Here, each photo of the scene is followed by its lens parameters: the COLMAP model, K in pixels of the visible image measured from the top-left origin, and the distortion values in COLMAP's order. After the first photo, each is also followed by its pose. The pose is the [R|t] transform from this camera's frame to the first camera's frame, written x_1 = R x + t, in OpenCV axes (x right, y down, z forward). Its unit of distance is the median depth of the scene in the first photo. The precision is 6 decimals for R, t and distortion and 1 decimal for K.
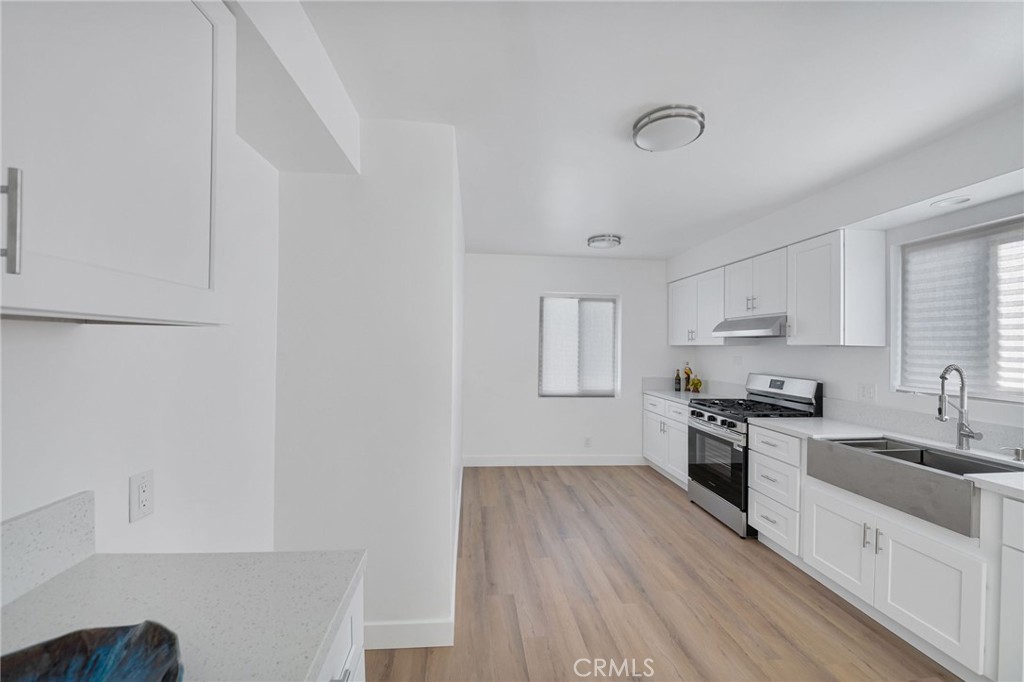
lens RADIAL K [[396.0, 0, 512.0], [0, 396.0, 341.0], [0, 0, 1]] dist [-0.000327, -0.000039]
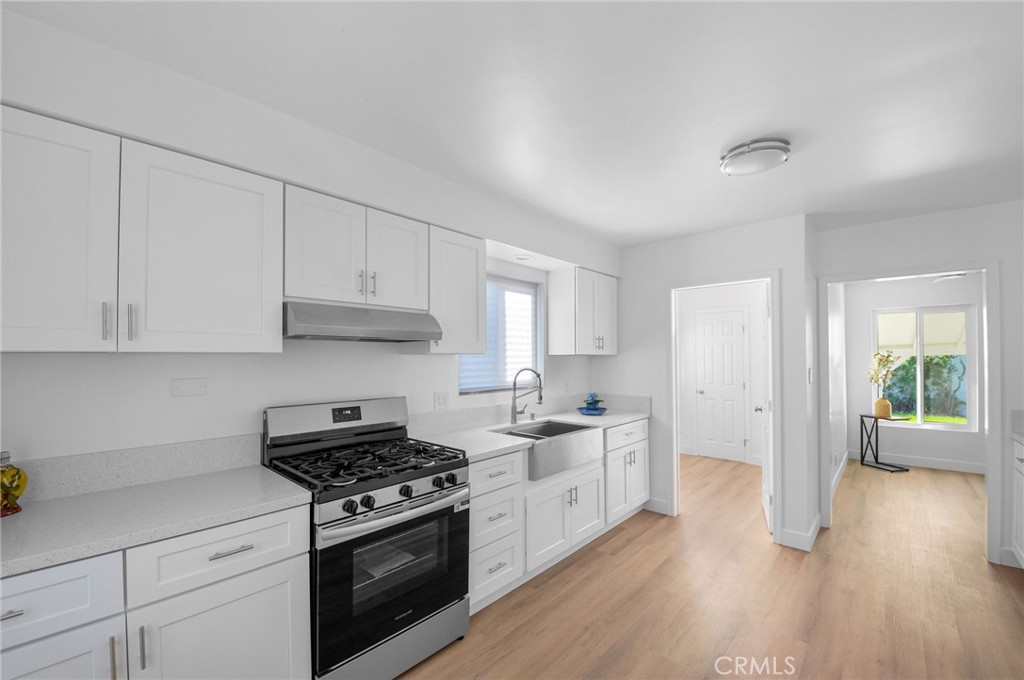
lens RADIAL K [[410.9, 0, 510.2], [0, 410.9, 348.1], [0, 0, 1]] dist [-0.001345, -0.000372]
pose [[-0.669804, 0.010596, 0.742462, -0.001215], [-0.010975, 0.999648, -0.024167, 0.021395], [-0.742457, -0.024336, -0.669452, 1.718703]]
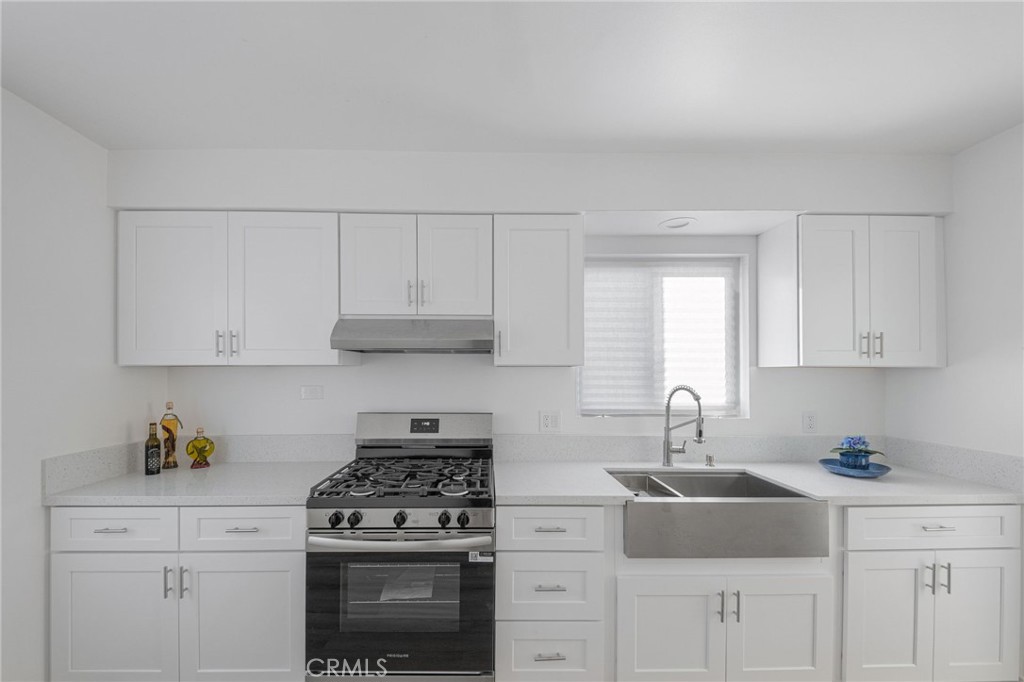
lens RADIAL K [[400.9, 0, 493.6], [0, 400.9, 364.2], [0, 0, 1]] dist [0.043608, -0.028314]
pose [[0.083048, 0.002587, 0.996542, 0.034856], [-0.012847, 0.999916, -0.001525, 0.011358], [-0.996463, -0.012676, 0.083075, 1.147873]]
